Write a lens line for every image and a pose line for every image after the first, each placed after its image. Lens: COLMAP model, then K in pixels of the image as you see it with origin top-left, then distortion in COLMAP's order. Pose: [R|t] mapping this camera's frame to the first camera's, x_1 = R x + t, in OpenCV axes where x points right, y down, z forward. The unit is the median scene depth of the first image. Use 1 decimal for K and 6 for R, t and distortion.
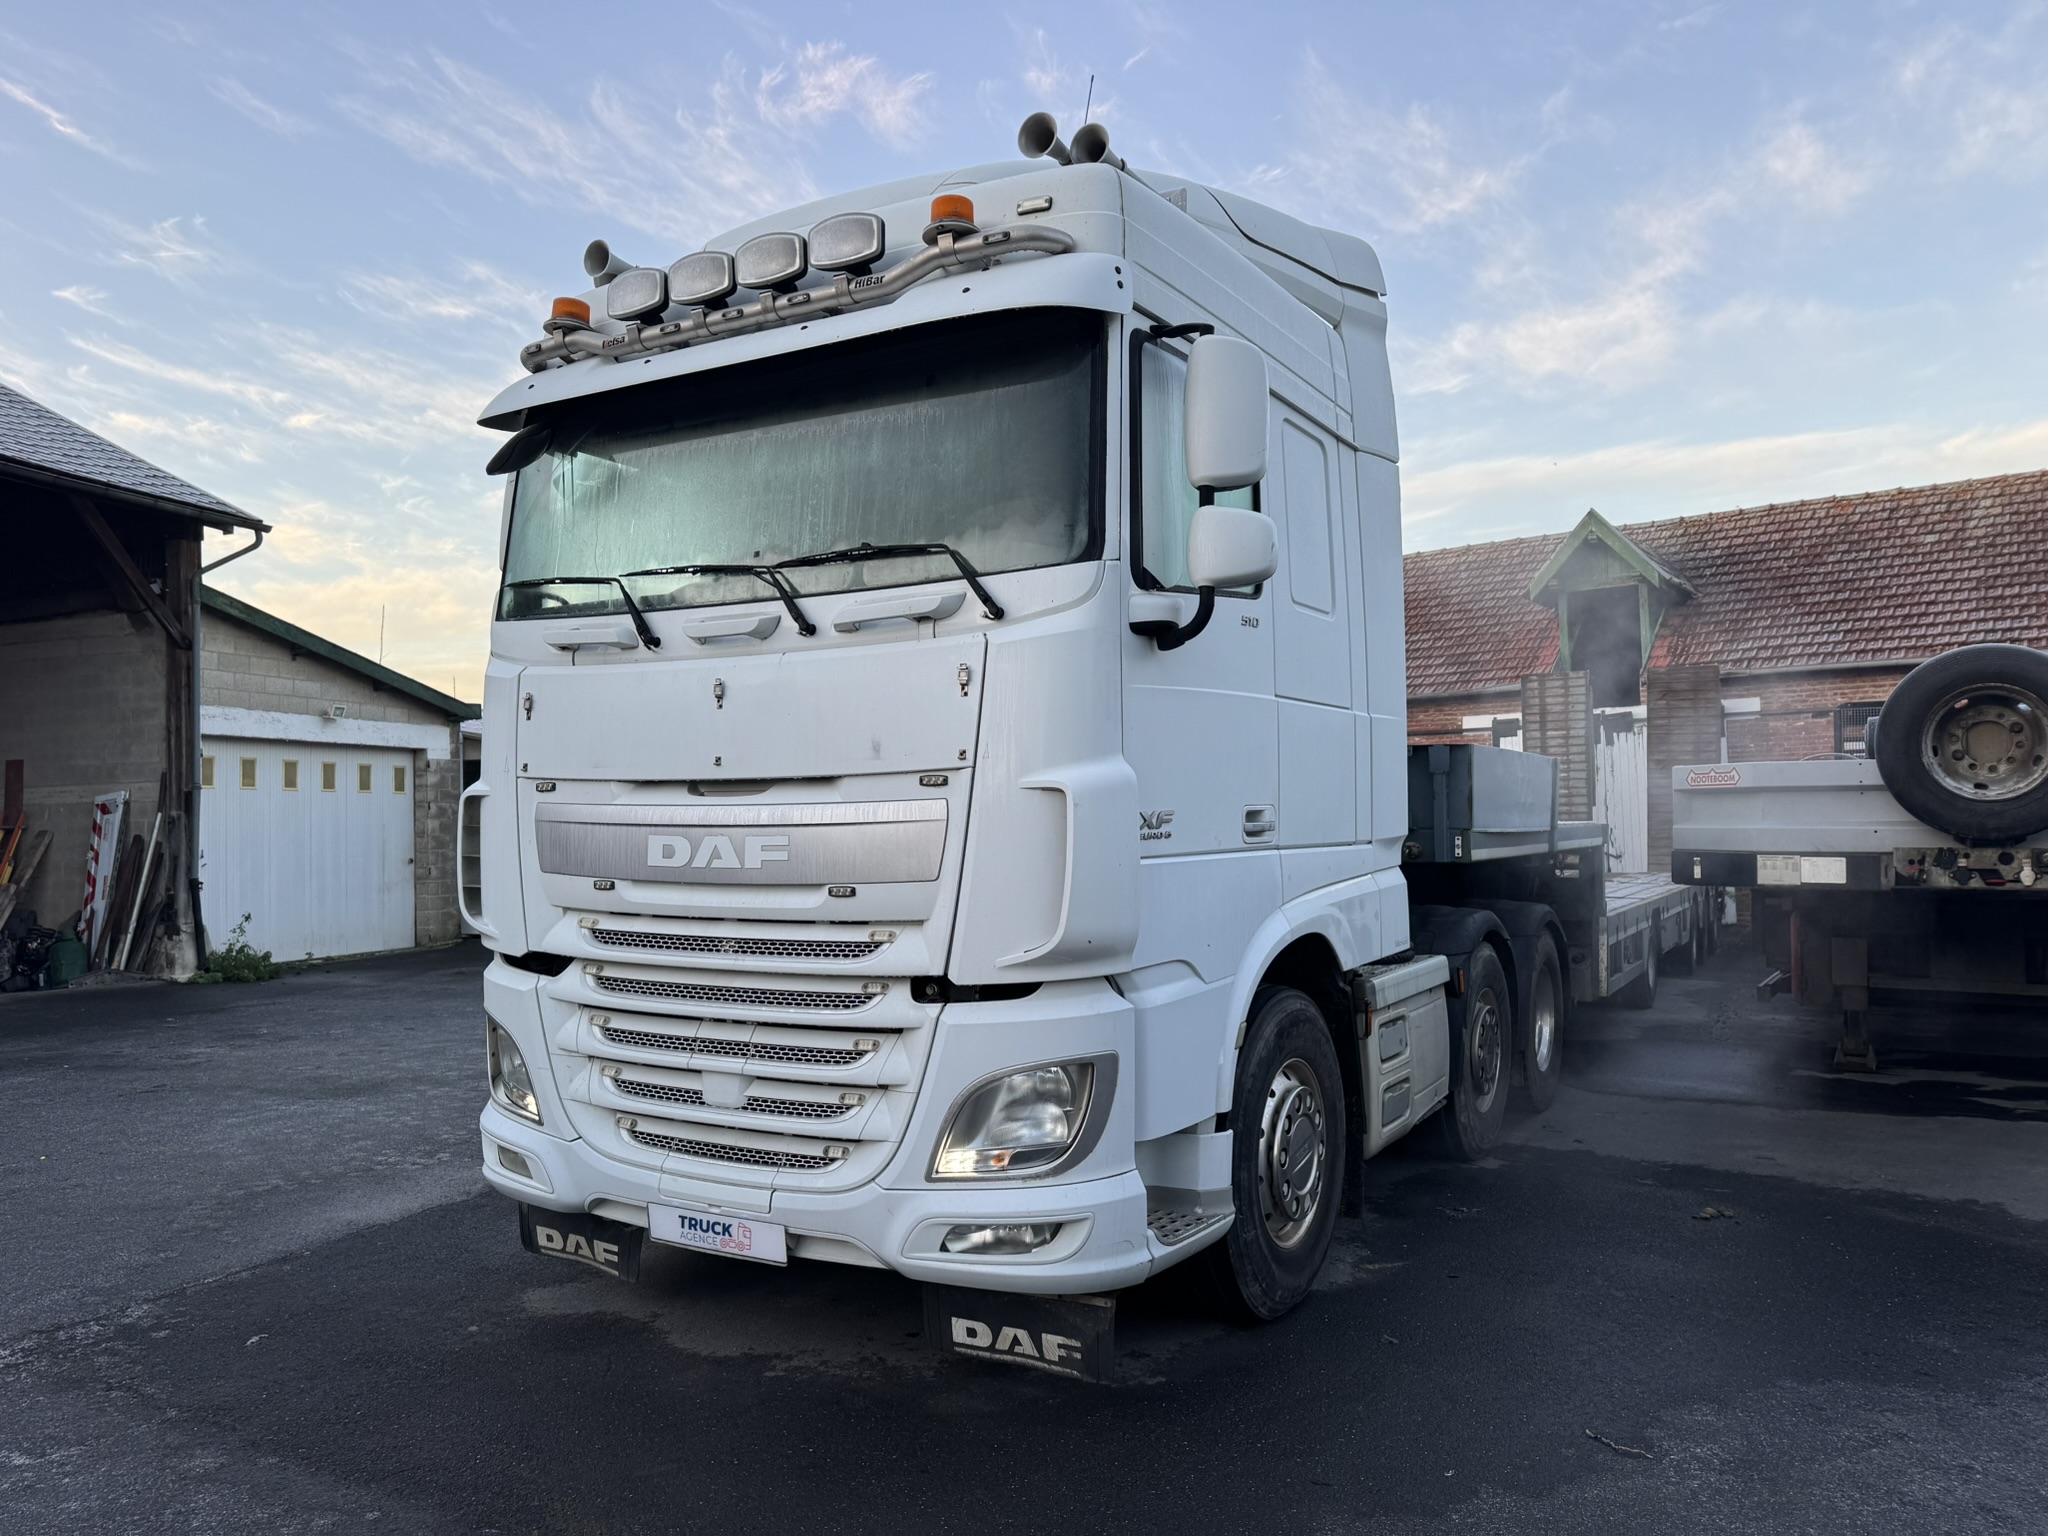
lens RADIAL K [[1450.9, 0, 1024.0], [0, 1450.9, 768.0], [0, 0, 1]] dist [0.105246, -0.145723]
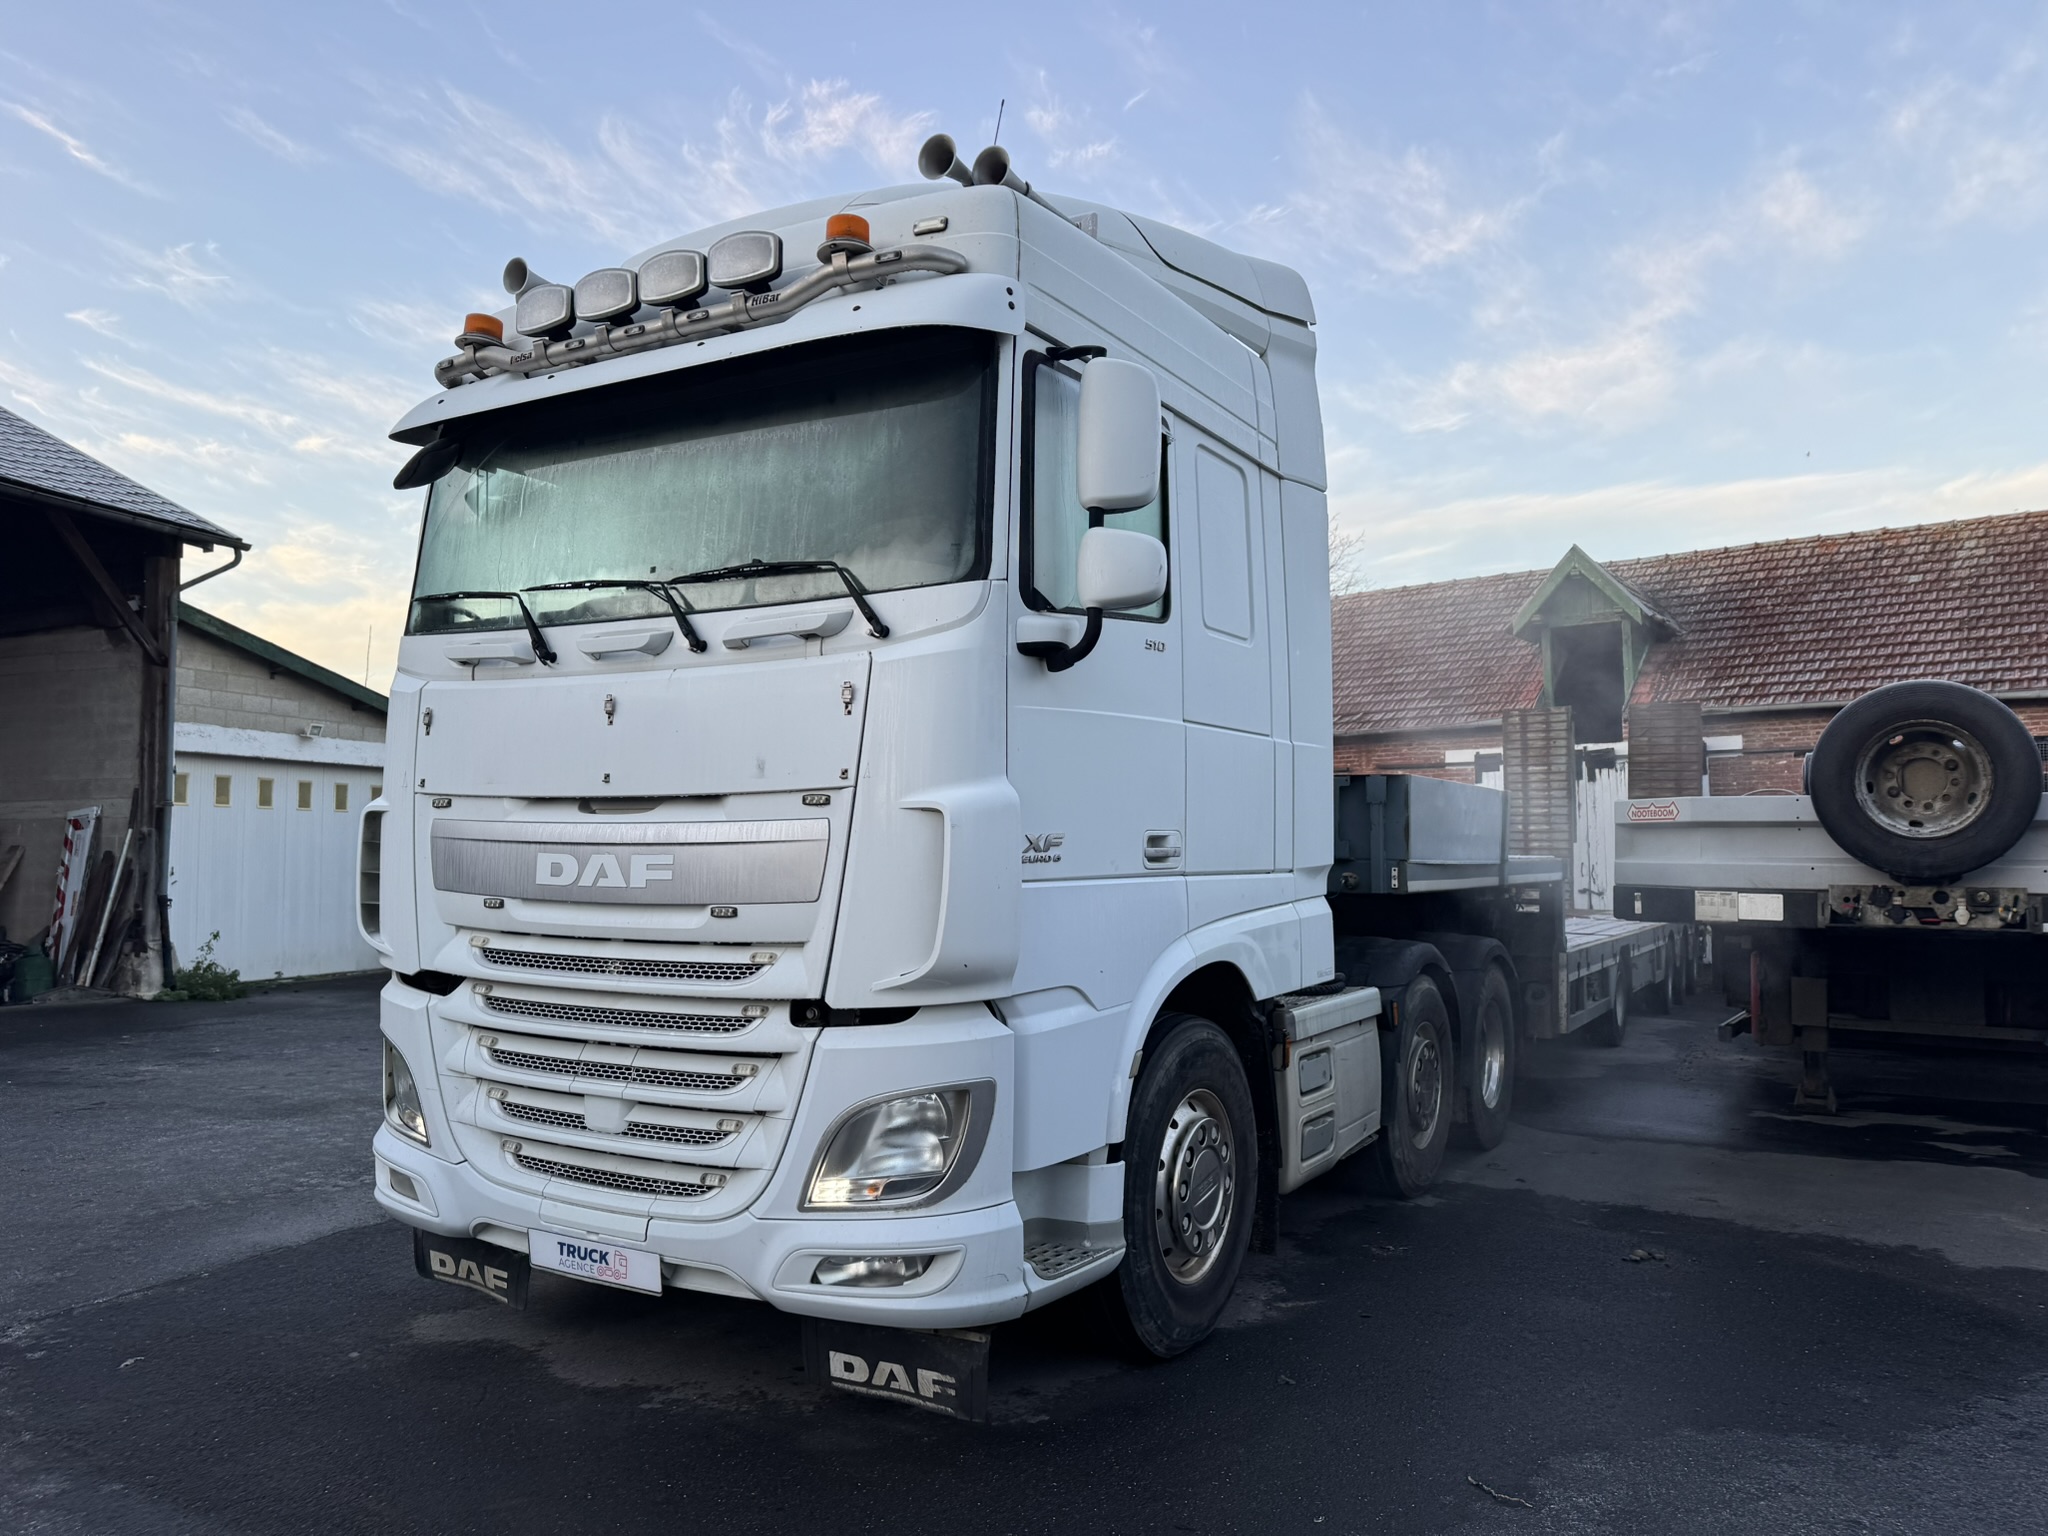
lens RADIAL K [[1451.4, 0, 1020.7], [0, 1451.4, 758.4], [0, 0, 1]] dist [0.097787, -0.135785]
pose [[0.999899, 0.013347, -0.004967, 0.067040], [-0.013475, 0.999548, -0.026871, 0.004156], [0.004606, 0.026936, 0.999627, 0.010997]]
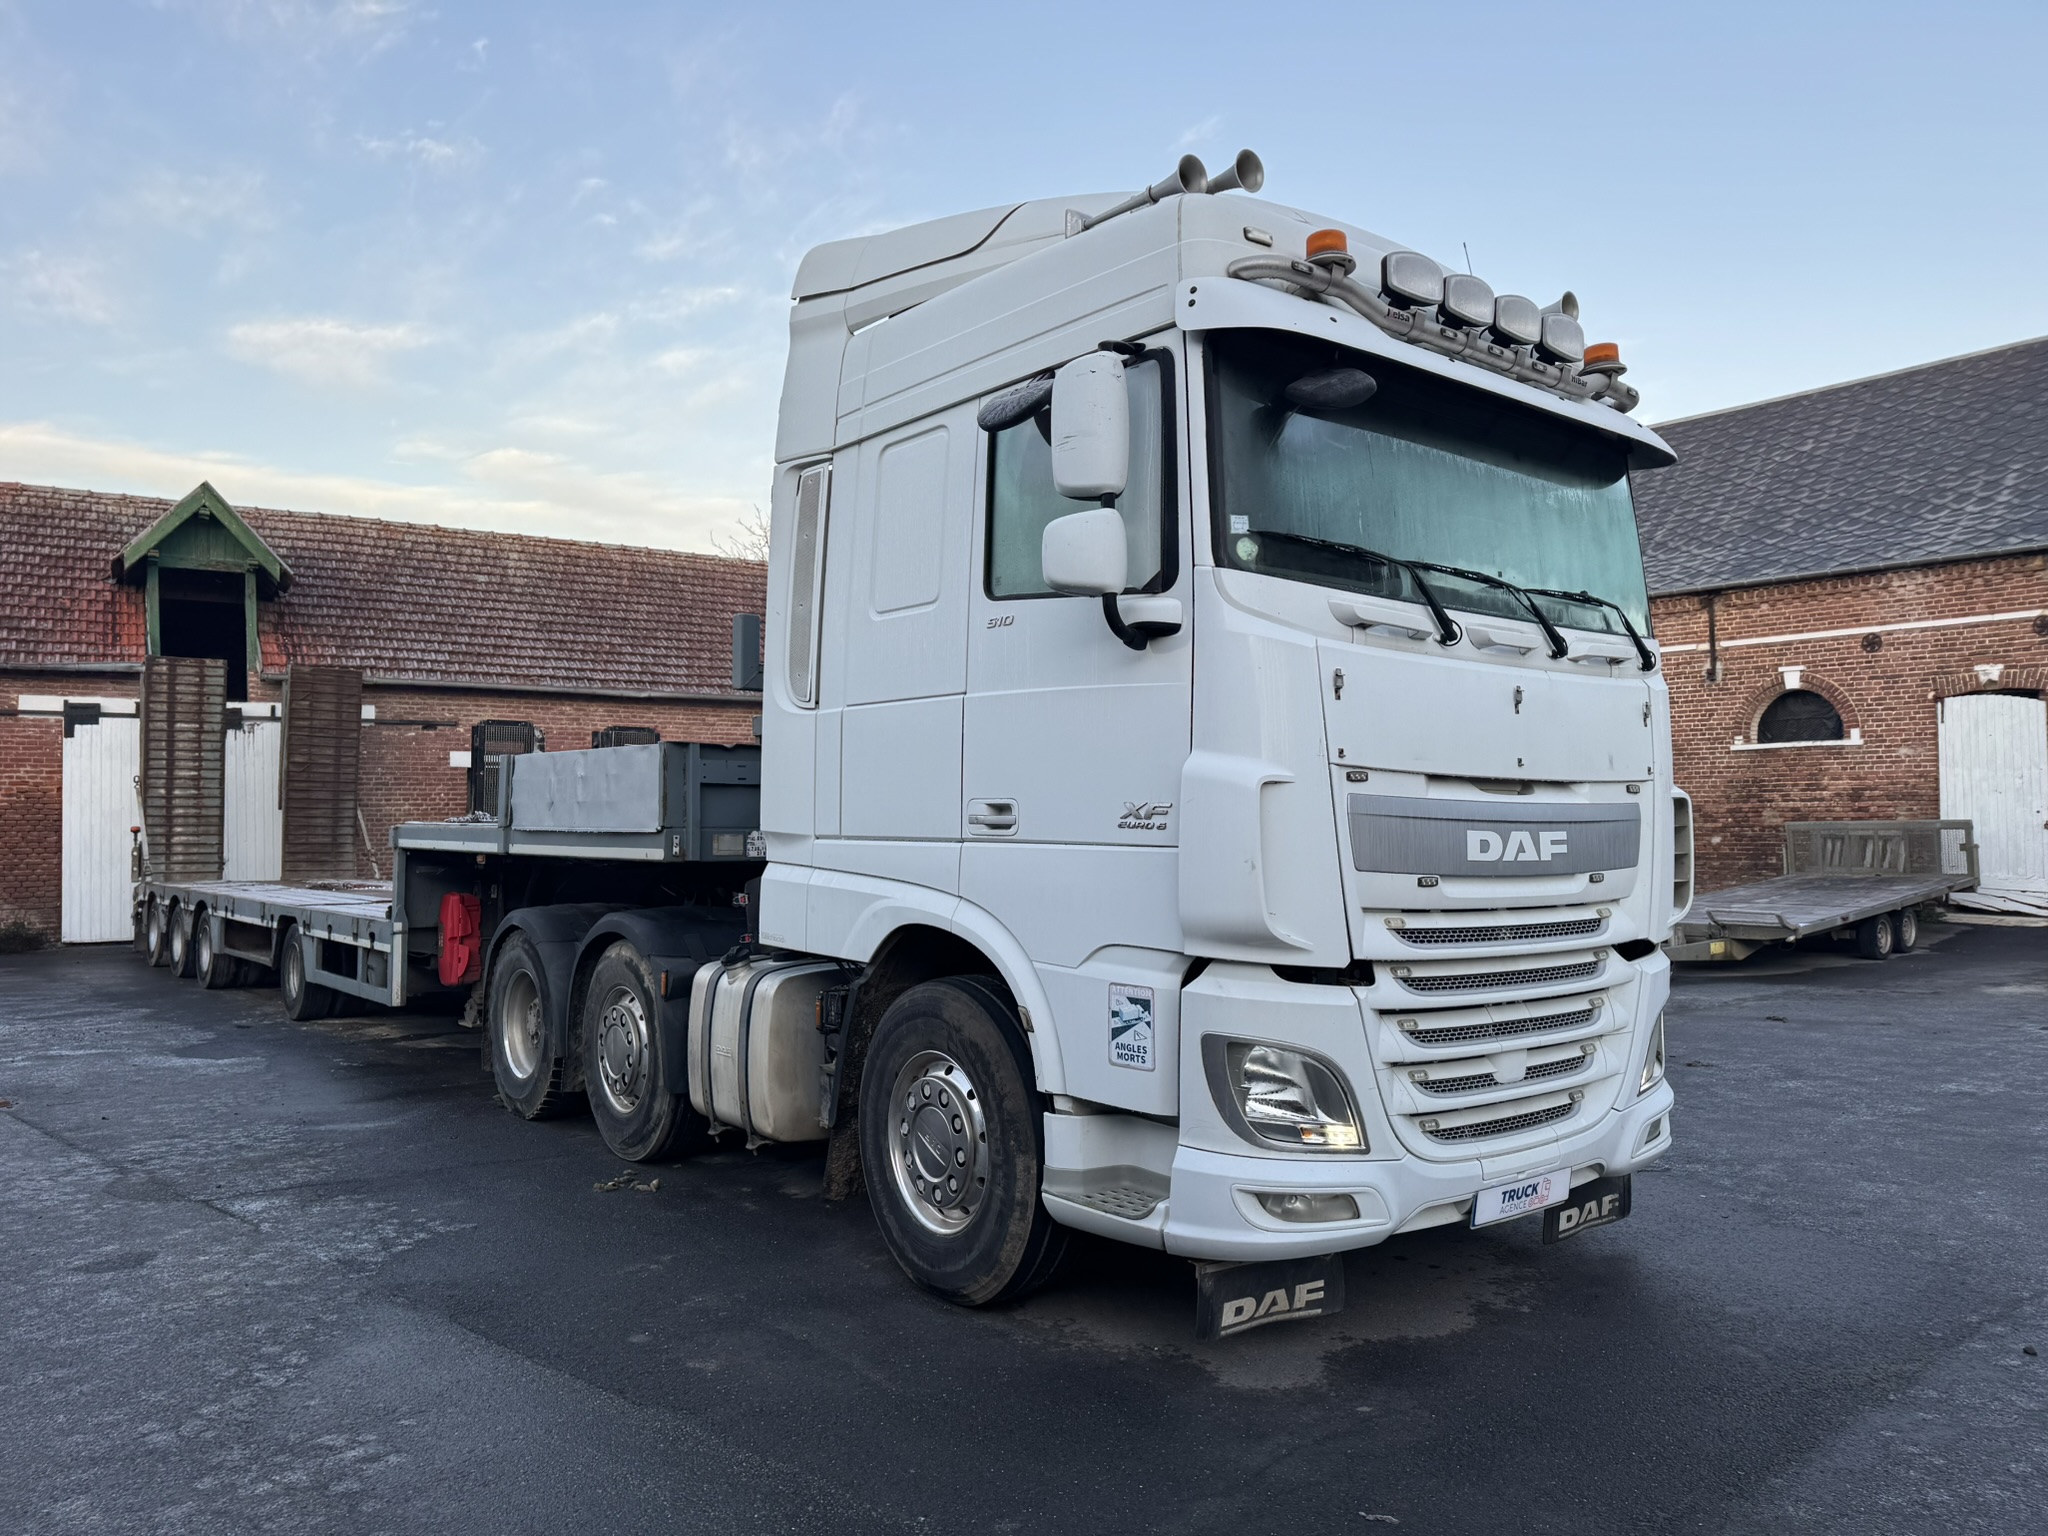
lens RADIAL K [[1450.3, 0, 1032.7], [0, 1450.3, 759.4], [0, 0, 1]] dist [0.104213, -0.145222]
pose [[0.350062, 0.050375, 0.935371, -1.215643], [-0.039926, 0.998448, -0.038829, 0.044662], [-0.935875, -0.023753, 0.351530, 0.857326]]
